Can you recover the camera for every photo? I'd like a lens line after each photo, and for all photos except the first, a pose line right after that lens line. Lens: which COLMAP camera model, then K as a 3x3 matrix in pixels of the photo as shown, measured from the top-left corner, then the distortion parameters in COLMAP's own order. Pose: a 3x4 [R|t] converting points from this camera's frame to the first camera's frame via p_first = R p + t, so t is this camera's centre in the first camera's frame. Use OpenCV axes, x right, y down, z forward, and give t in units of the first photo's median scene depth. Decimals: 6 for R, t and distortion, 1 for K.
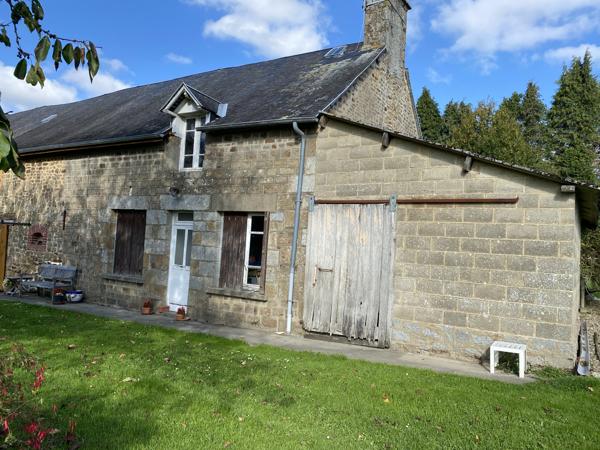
lens RADIAL K [[434.5, 0, 300.1], [0, 434.5, 224.7], [0, 0, 1]] dist [0.003835, -0.003824]
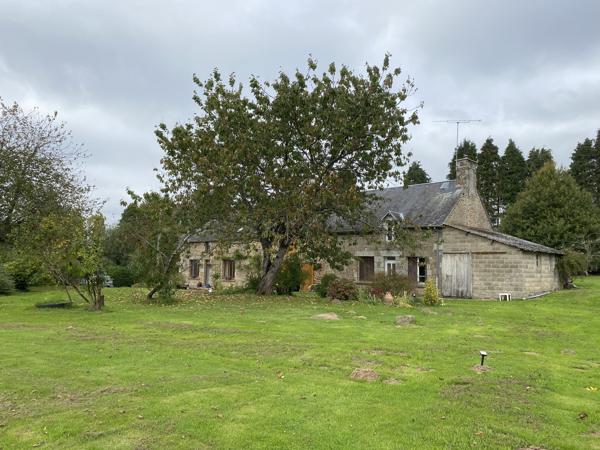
lens RADIAL K [[434.5, 0, 299.1], [0, 434.5, 225.8], [0, 0, 1]] dist [0.003835, -0.003824]
pose [[0.971566, -0.062374, -0.228405, -0.239713], [0.050986, 0.997160, -0.055433, -0.127486], [0.231214, 0.042212, 0.971987, -2.177082]]
